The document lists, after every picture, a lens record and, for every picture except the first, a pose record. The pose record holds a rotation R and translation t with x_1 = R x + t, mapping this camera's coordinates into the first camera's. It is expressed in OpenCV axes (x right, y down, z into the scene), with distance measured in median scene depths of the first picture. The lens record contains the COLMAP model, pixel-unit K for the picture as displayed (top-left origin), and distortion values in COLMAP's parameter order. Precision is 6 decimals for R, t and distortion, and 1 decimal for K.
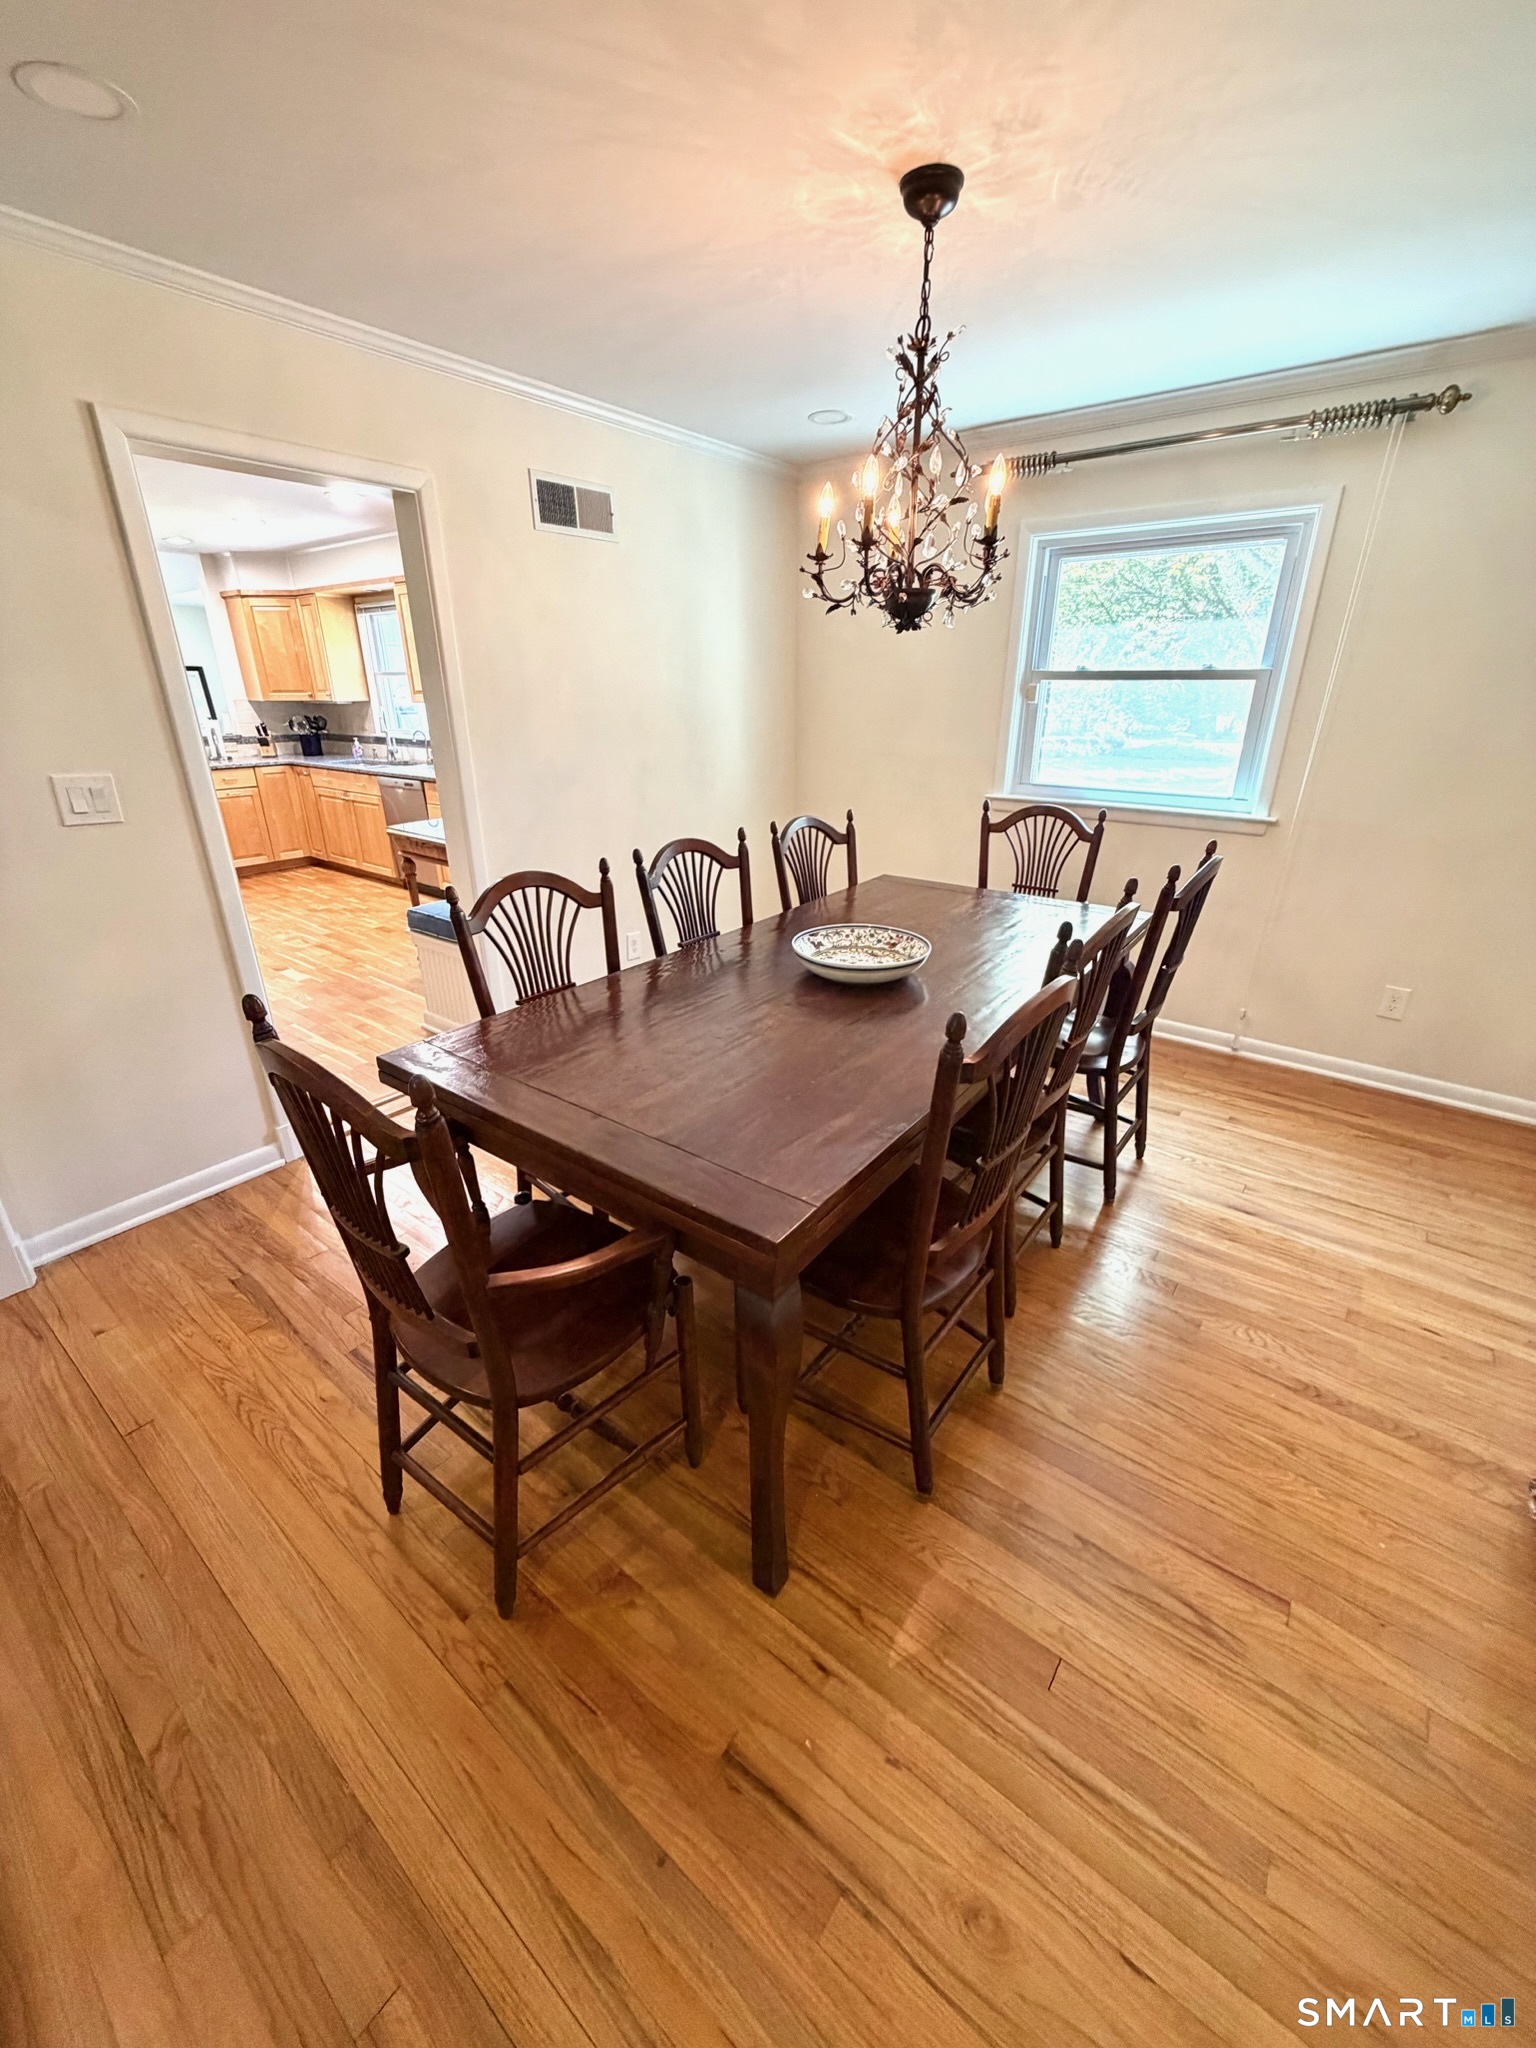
lens RADIAL K [[820.1, 0, 773.1], [0, 820.1, 1022.6], [0, 0, 1]] dist [-0.000372, -0.000090]
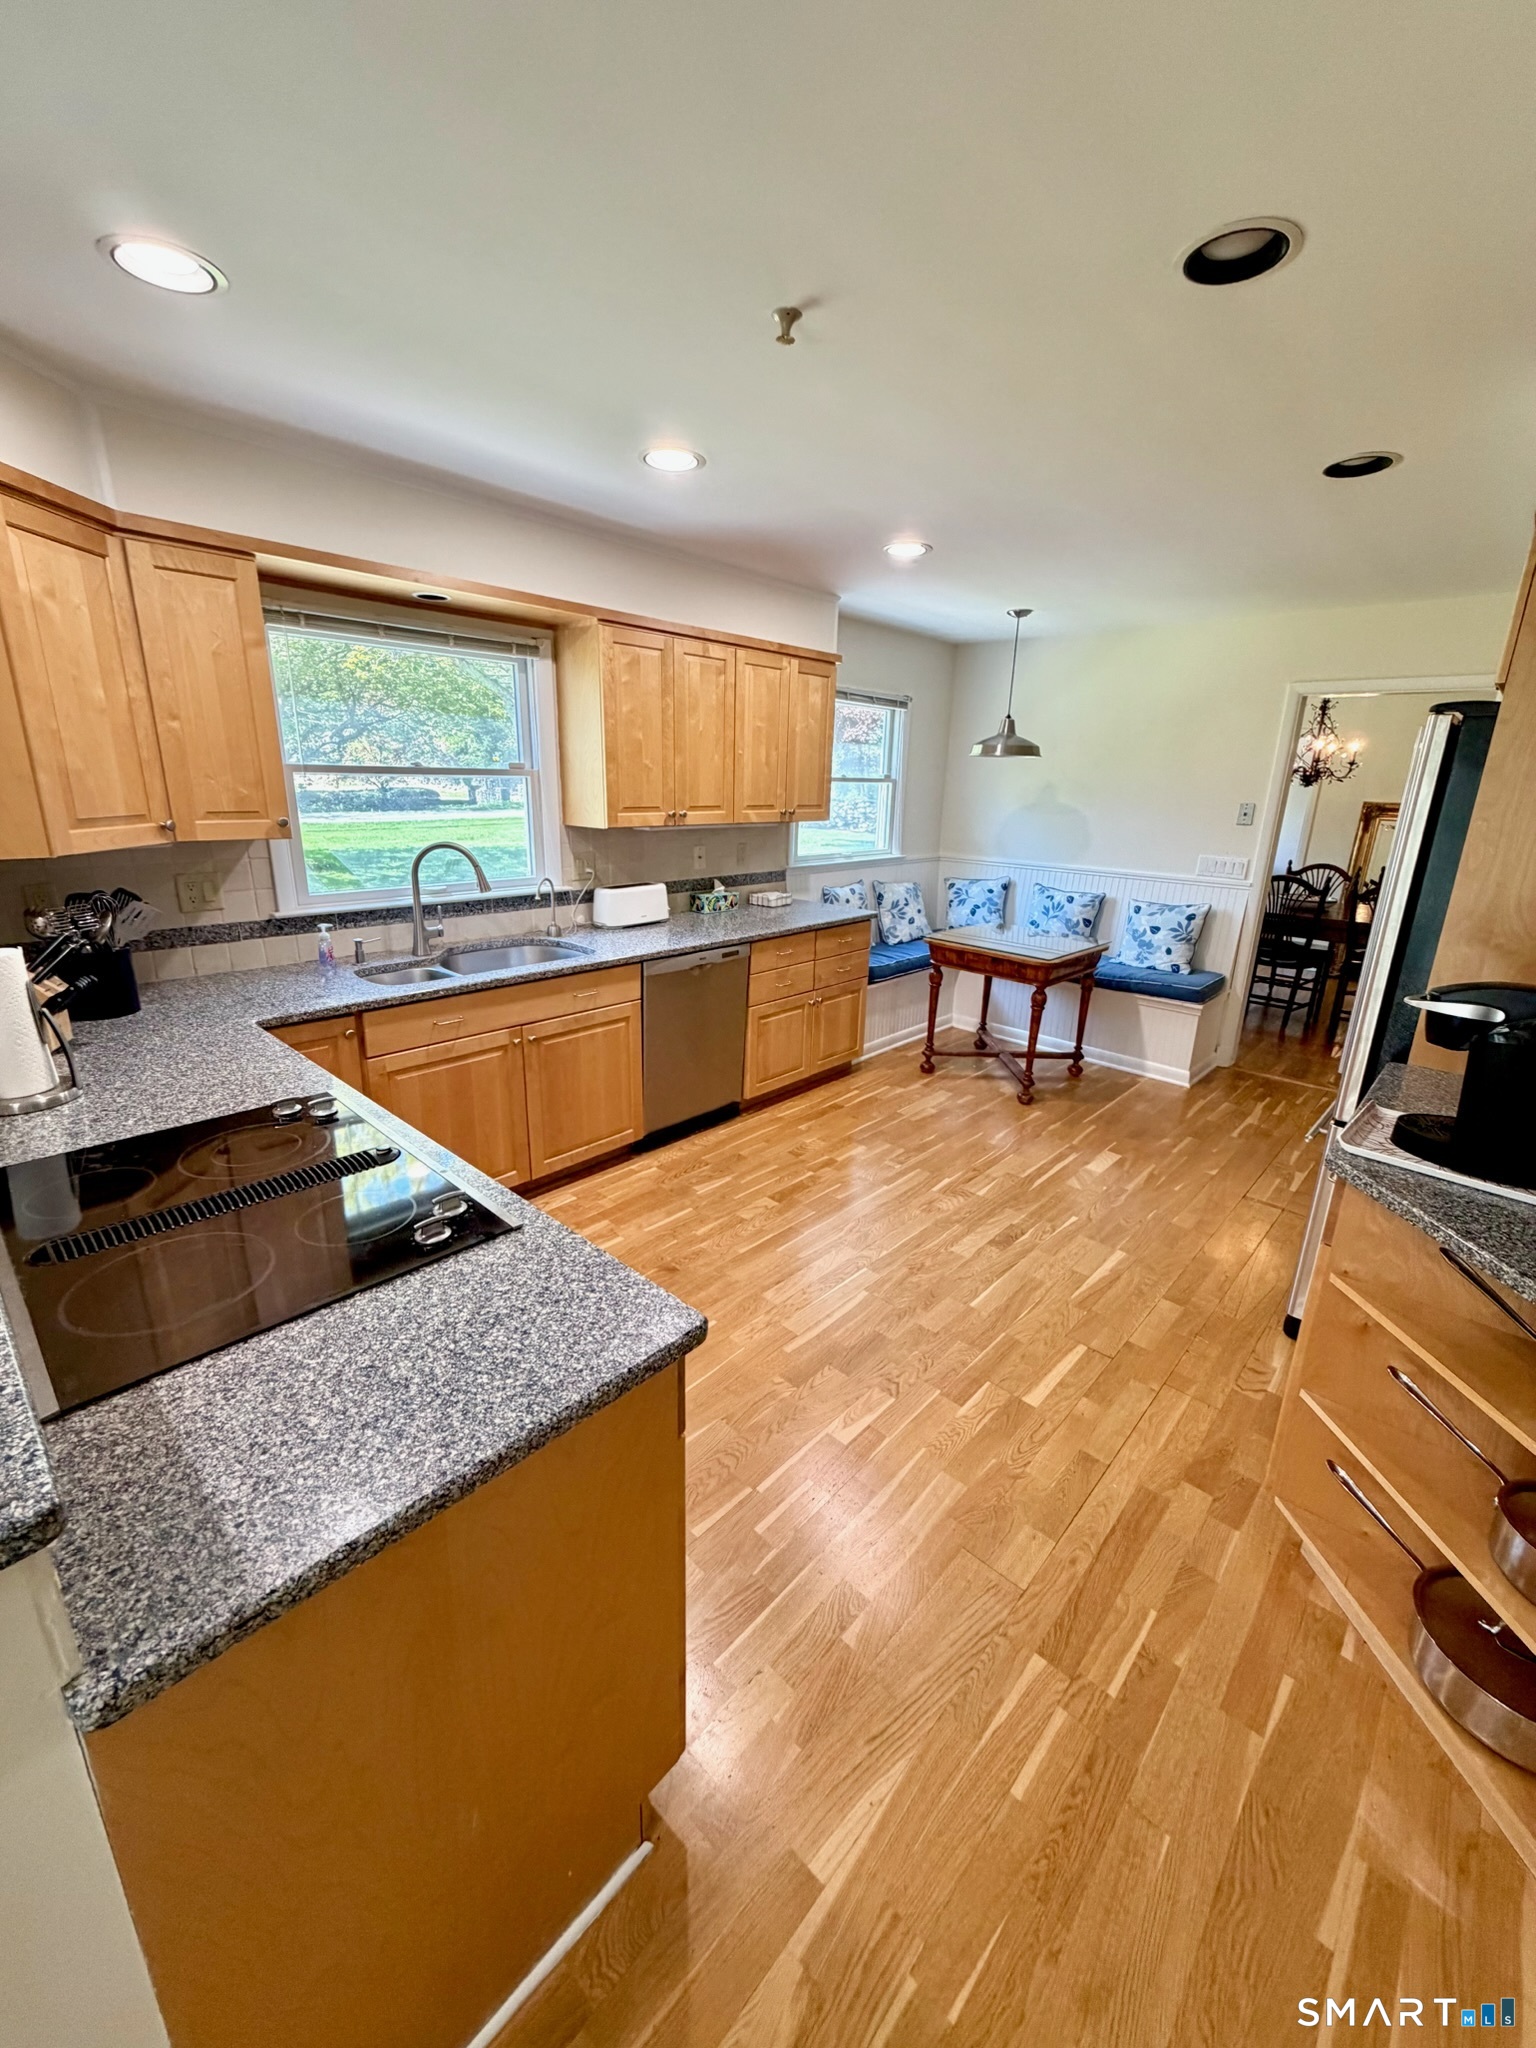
lens RADIAL K [[820.1, 0, 768.5], [0, 820.1, 1020.1], [0, 0, 1]] dist [-0.000372, -0.000090]
pose [[0.084564, -0.281948, 0.955696, -0.900023], [0.350776, 0.906157, 0.236295, -0.327695], [-0.932633, 0.315253, 0.175529, 0.755800]]
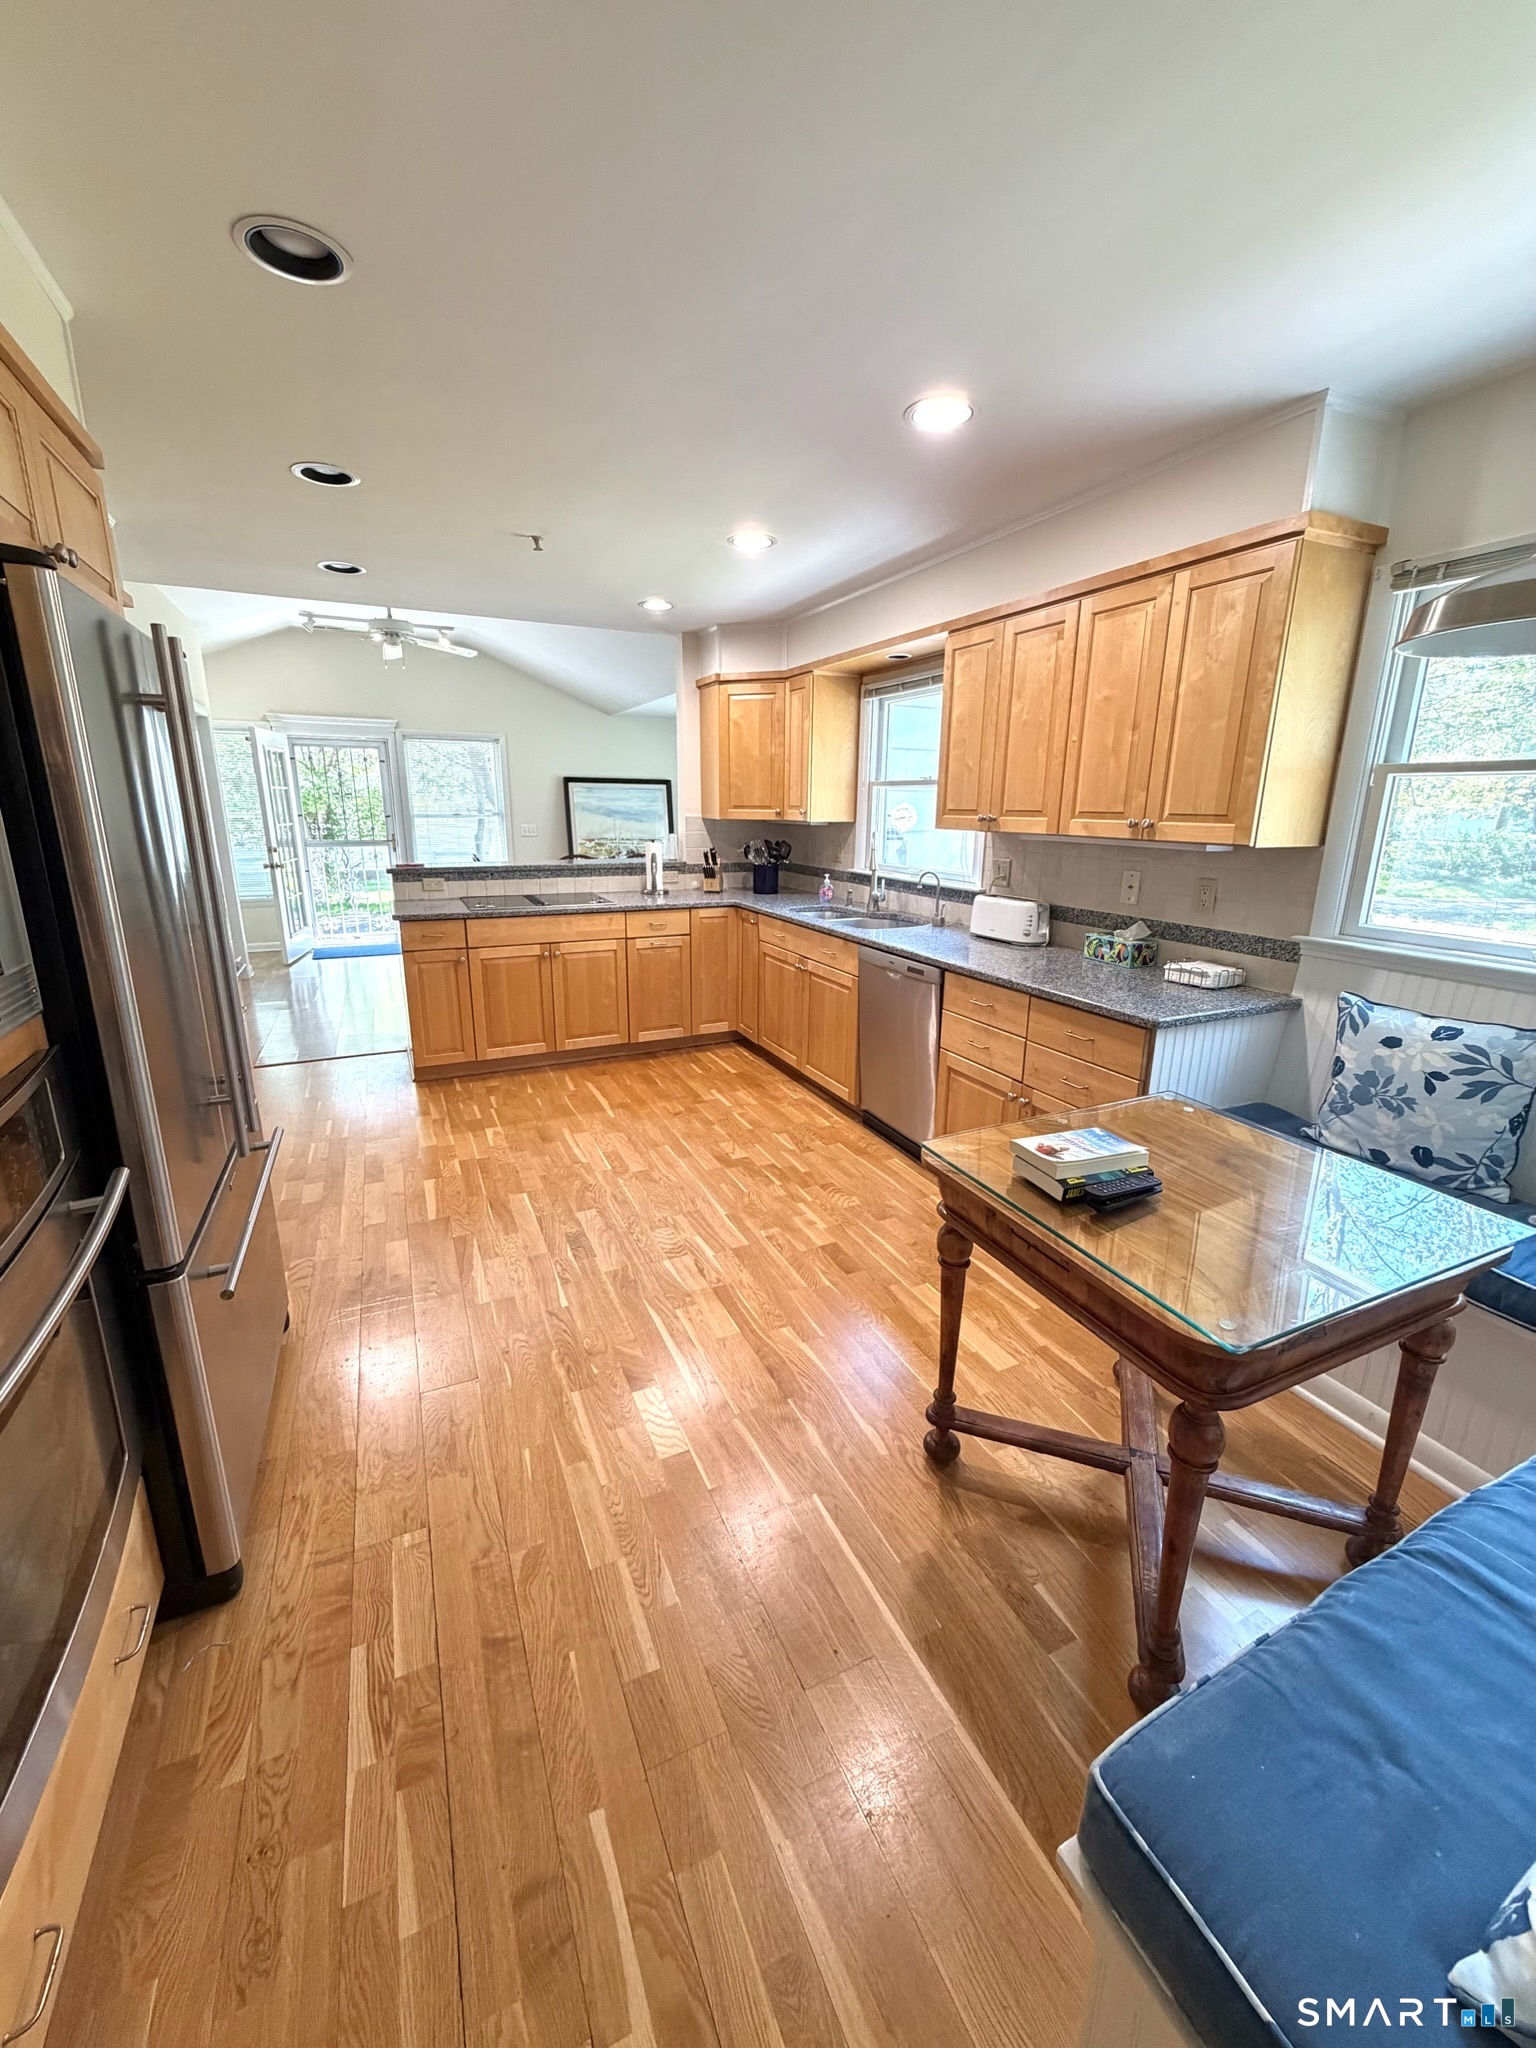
lens RADIAL K [[820.1, 0, 764.9], [0, 820.1, 1019.3], [0, 0, 1]] dist [-0.000372, -0.000090]
pose [[0.888647, 0.124867, -0.441264, -0.245446], [-0.181432, 0.979438, -0.088223, -0.163626], [0.421175, 0.158459, 0.893030, 0.400006]]
